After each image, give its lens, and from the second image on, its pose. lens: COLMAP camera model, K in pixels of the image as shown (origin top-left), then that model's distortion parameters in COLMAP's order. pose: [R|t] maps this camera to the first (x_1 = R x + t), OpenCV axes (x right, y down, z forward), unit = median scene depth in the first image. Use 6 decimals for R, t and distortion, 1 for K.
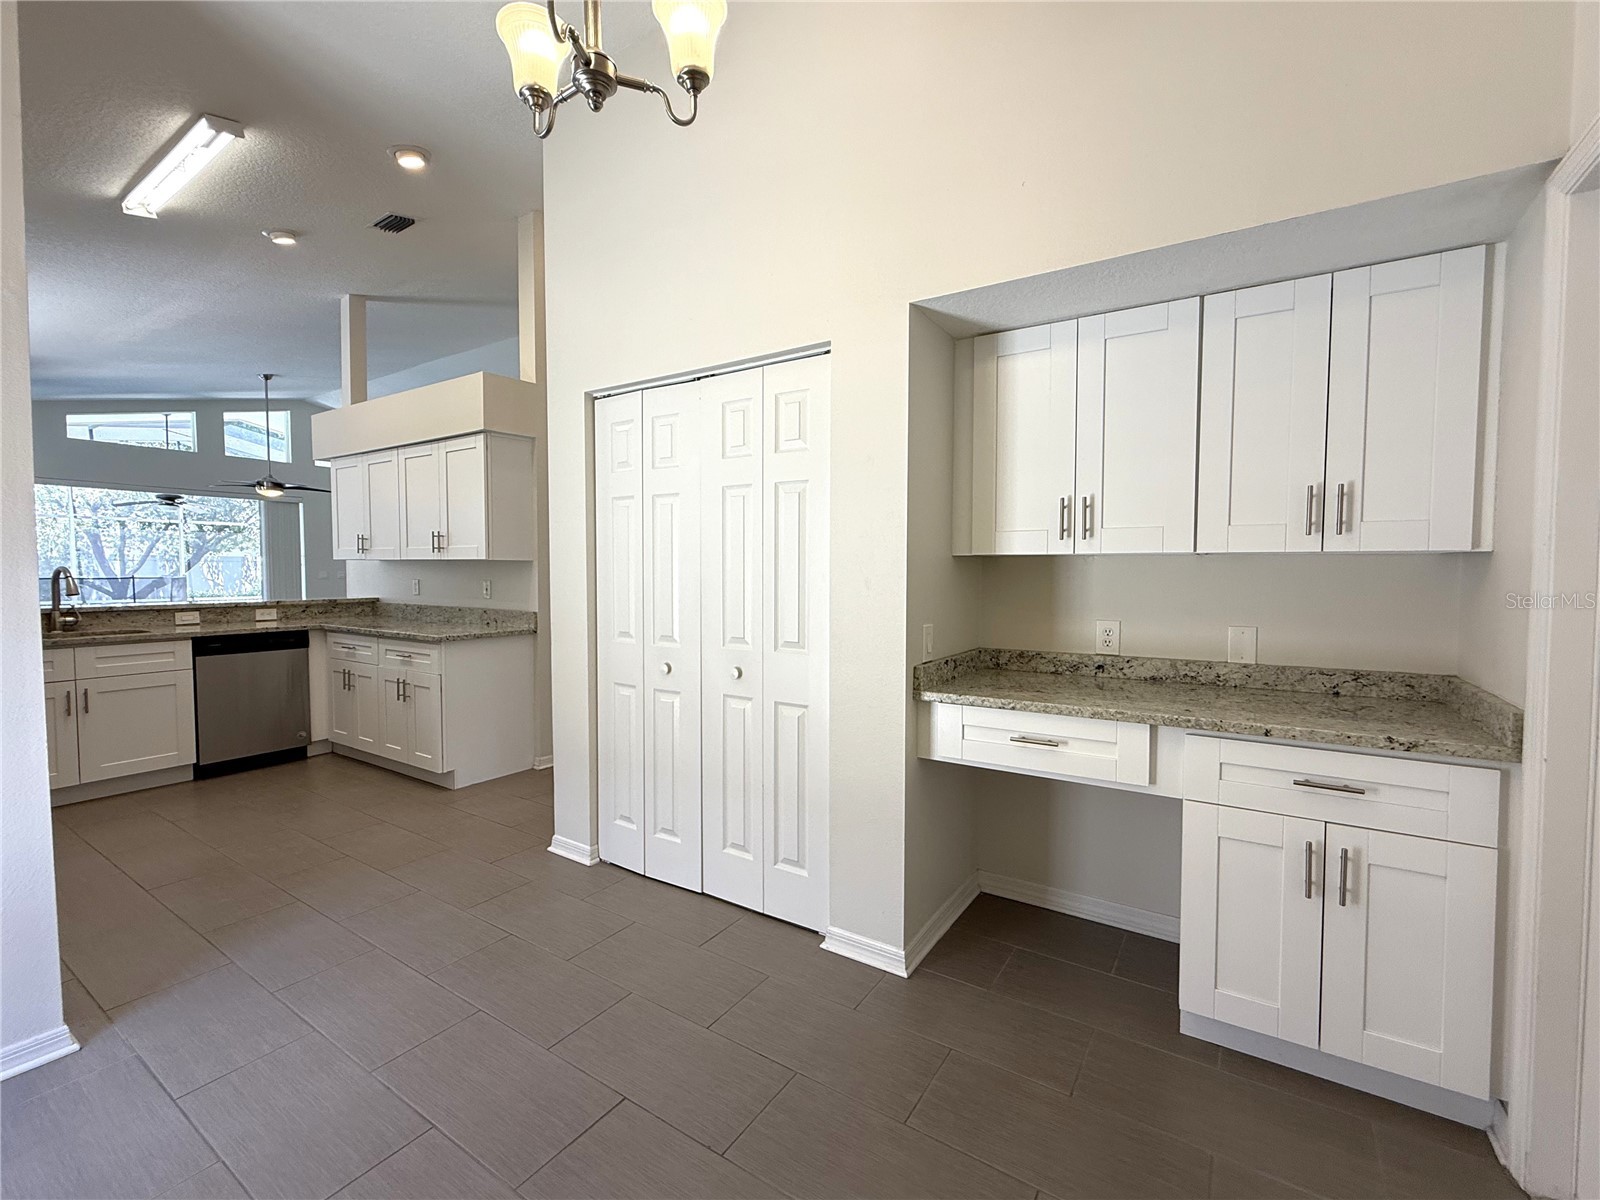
lens RADIAL K [[693.2, 0, 800.0], [0, 693.2, 600.0], [0, 0, 1]] dist [0.000005, 0.000367]
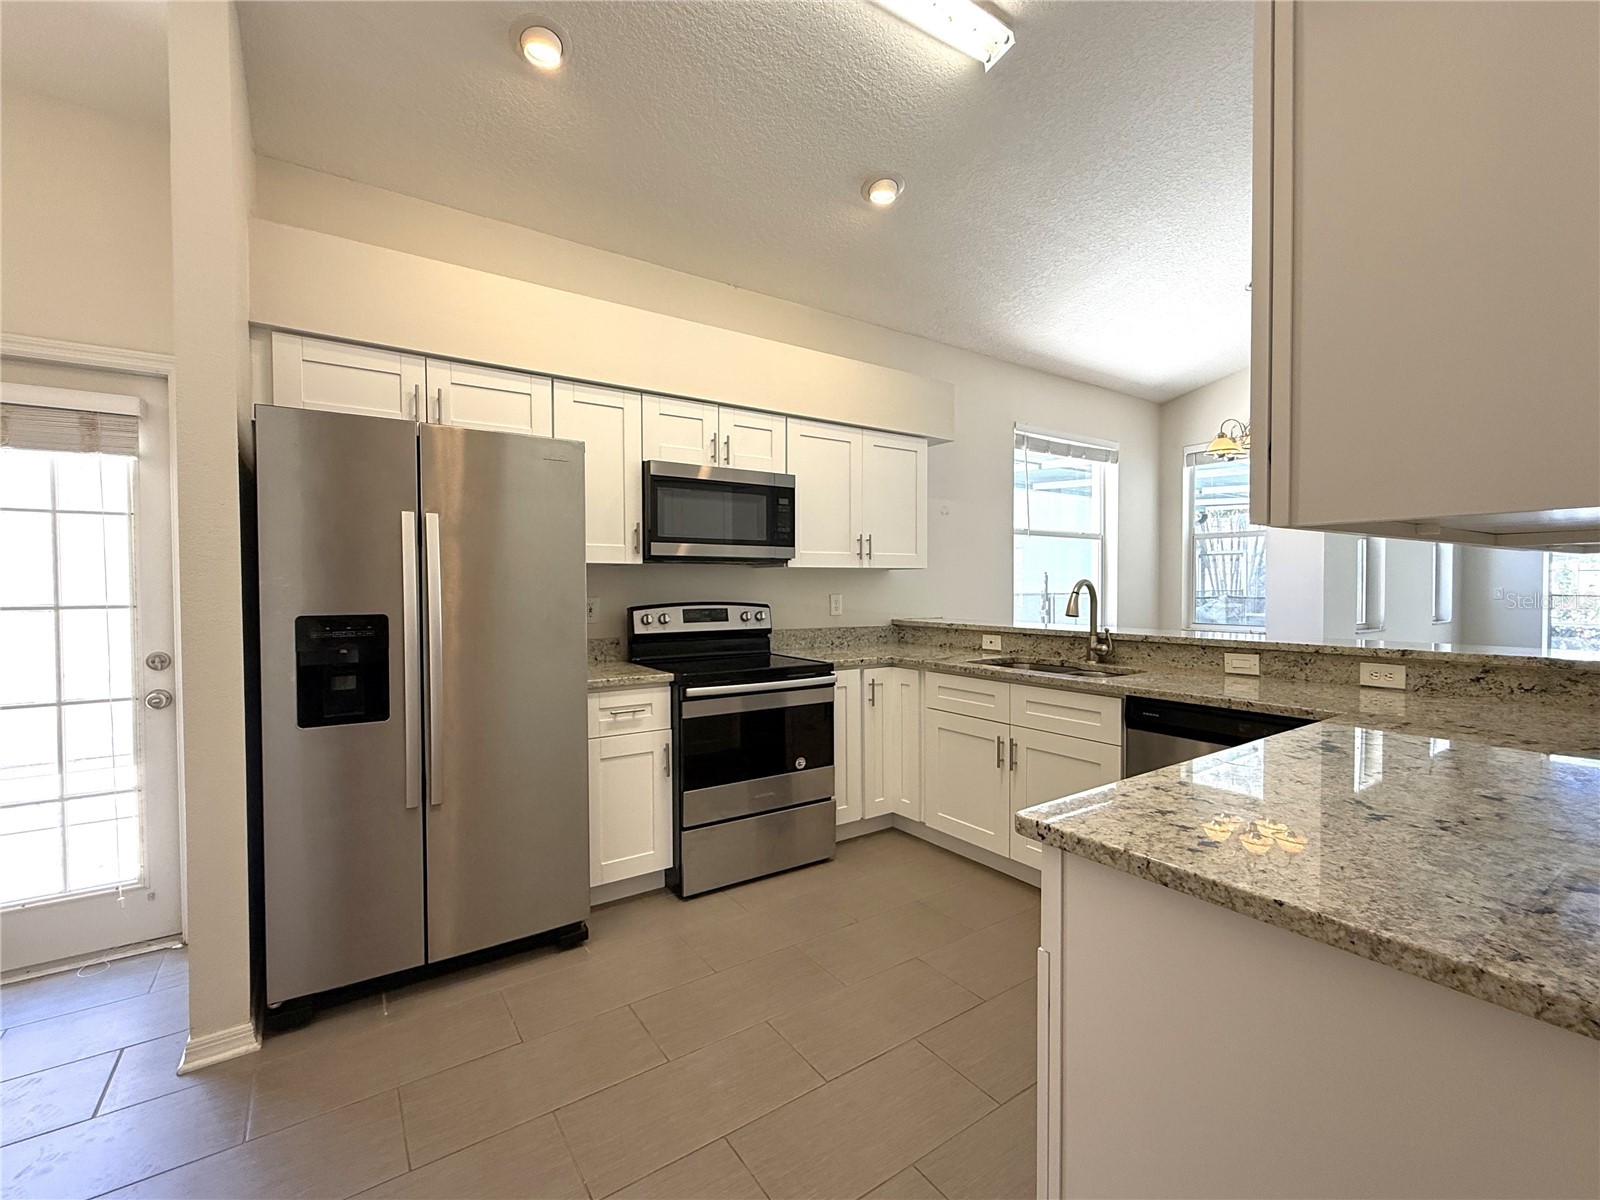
lens RADIAL K [[685.4, 0, 799.6], [0, 685.4, 601.8], [0, 0, 1]] dist [-0.000938, -0.000173]
pose [[-0.373252, 0.021482, -0.927481, -0.083573], [-0.039172, 0.998475, 0.038891, -0.015630], [0.926903, 0.050847, -0.371841, 0.376686]]
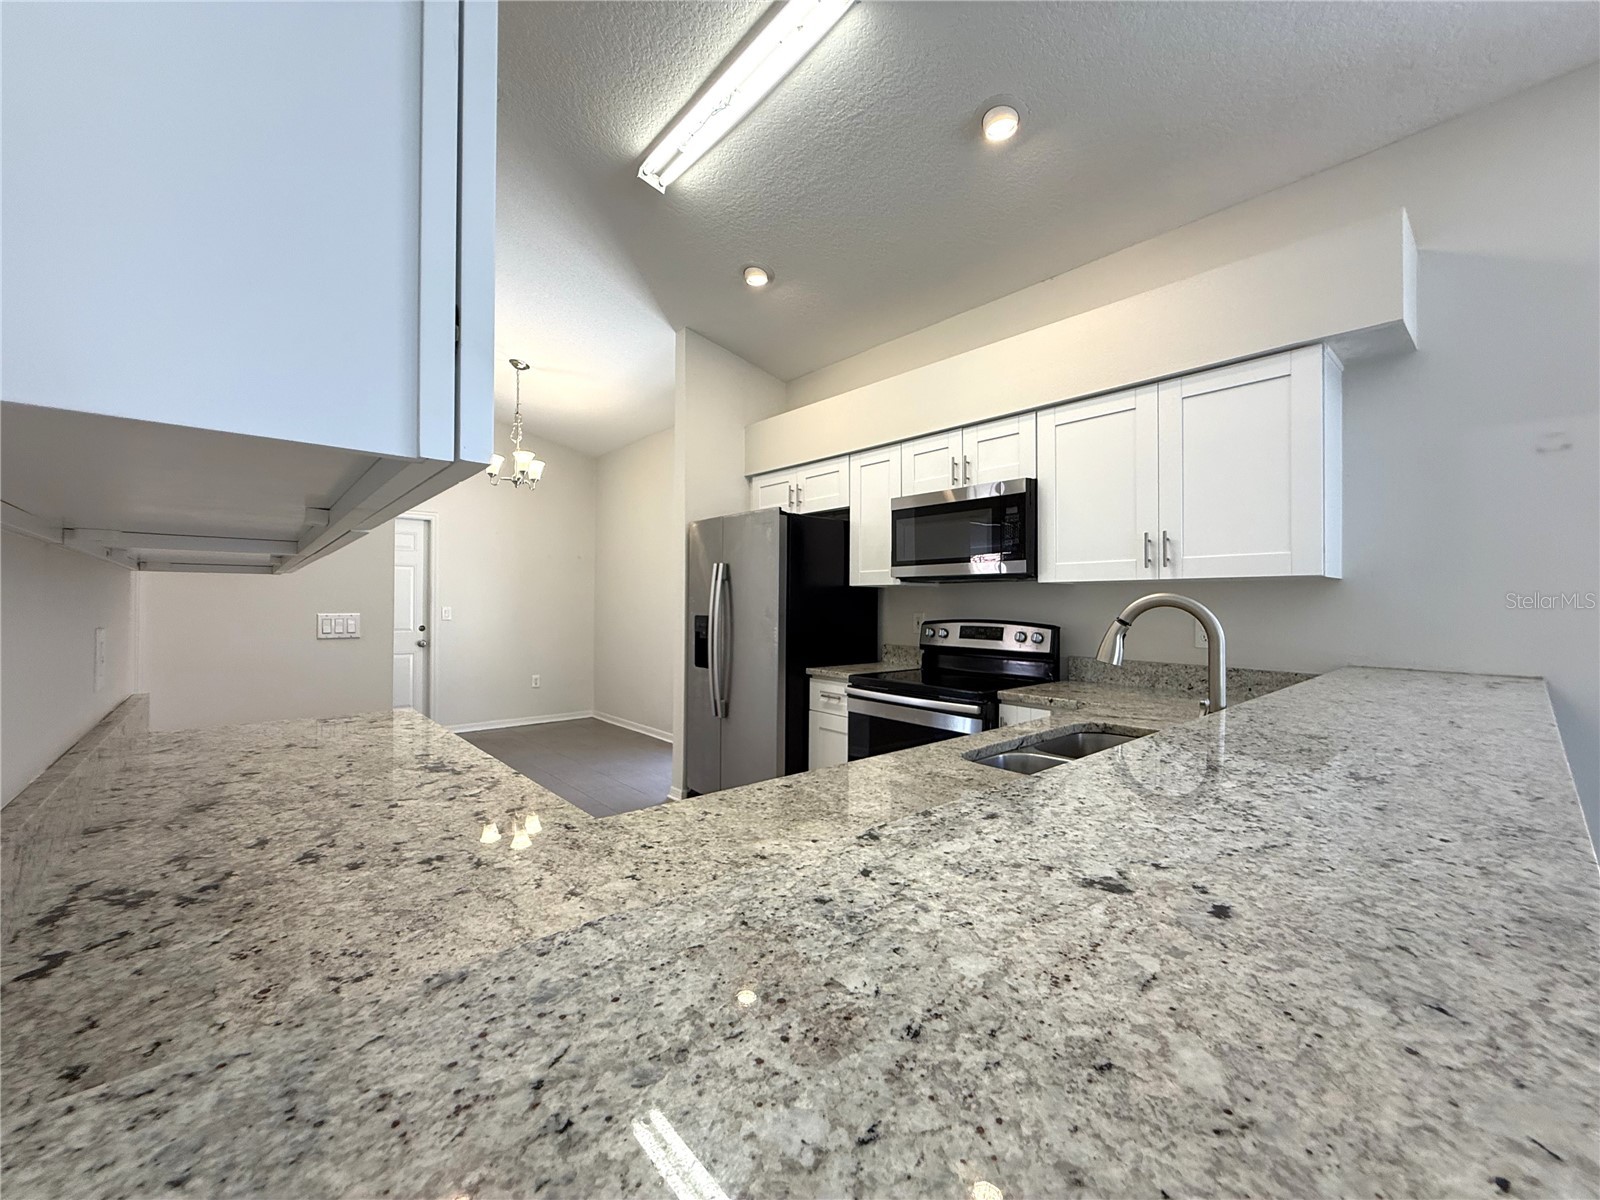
lens RADIAL K [[685.4, 0, 799.6], [0, 685.4, 601.8], [0, 0, 1]] dist [-0.000938, -0.000173]
pose [[-0.958293, -0.007655, 0.285686, -0.375011], [0.004356, 0.999134, 0.041382, -0.023526], [-0.285756, 0.040901, -0.957429, 0.551304]]
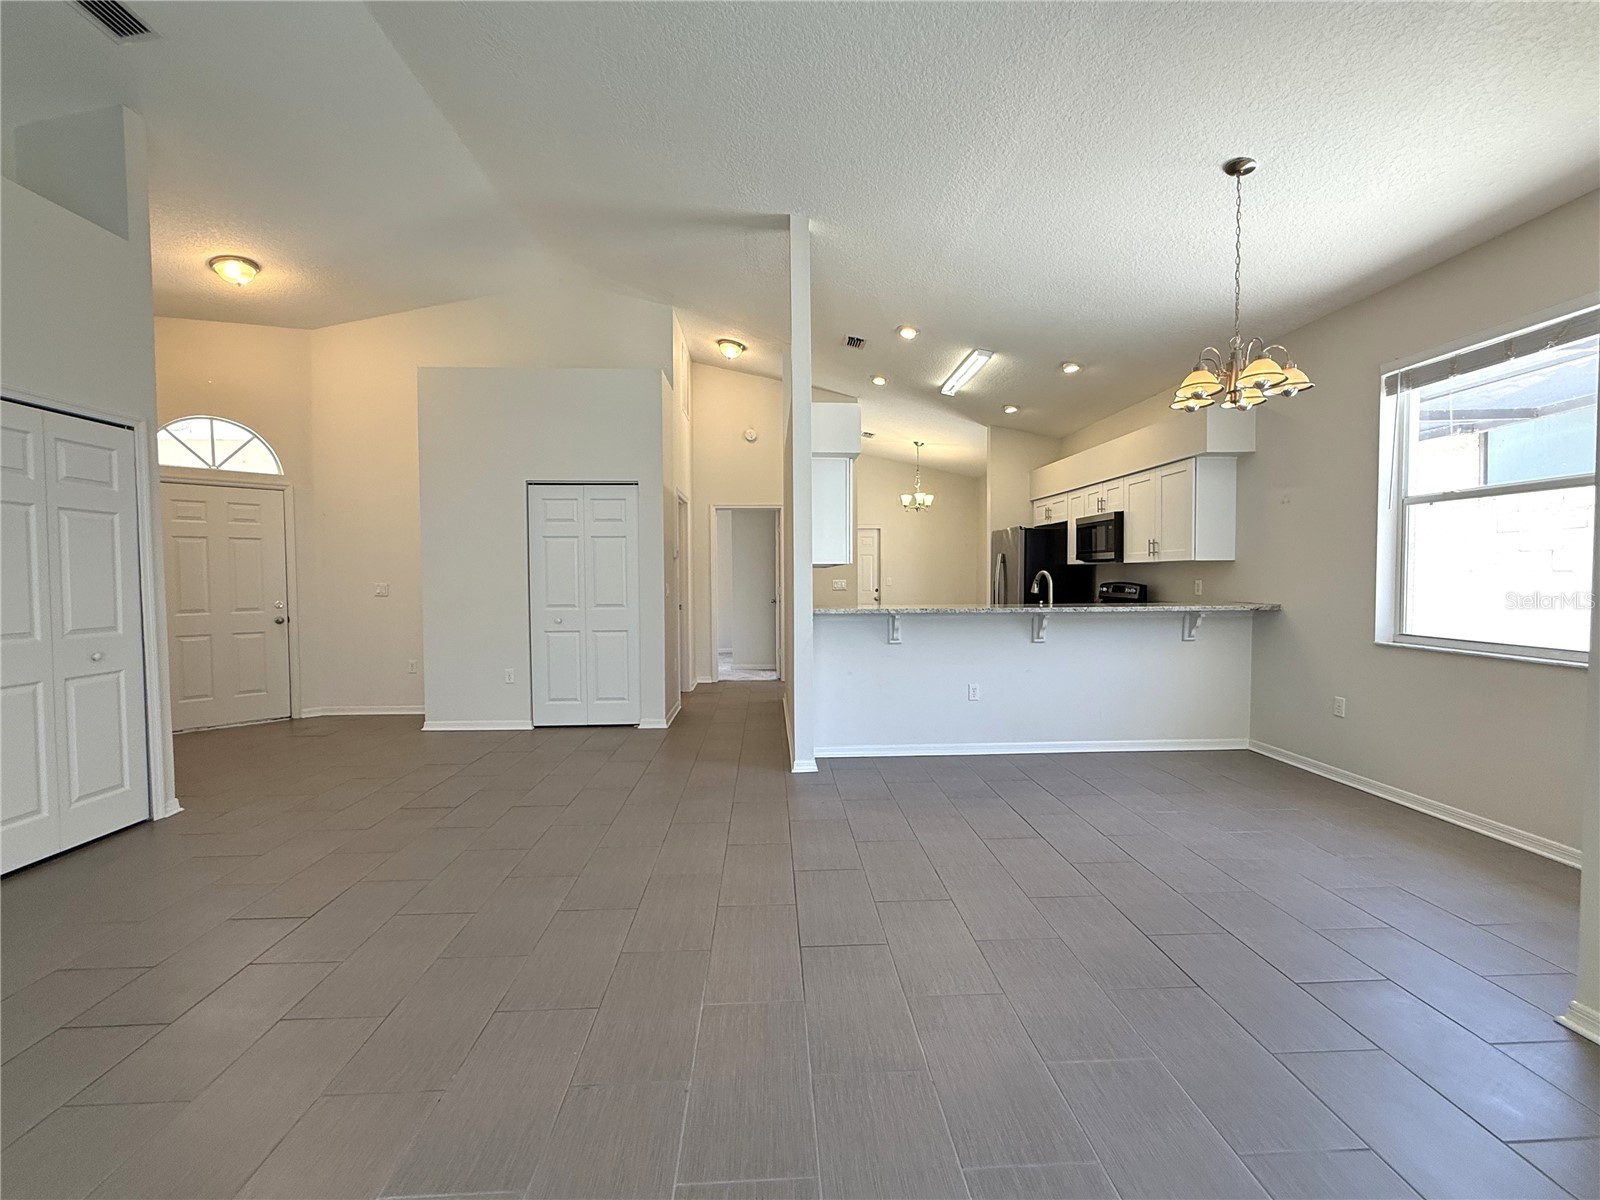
lens RADIAL K [[677.7, 0, 798.3], [0, 677.7, 597.3], [0, 0, 1]] dist [0.001454, 0.000085]
pose [[-0.588815, -0.027225, 0.807809, -0.690496], [0.038549, 0.997349, 0.061712, -0.036201], [-0.807348, 0.067477, -0.586205, 0.808274]]
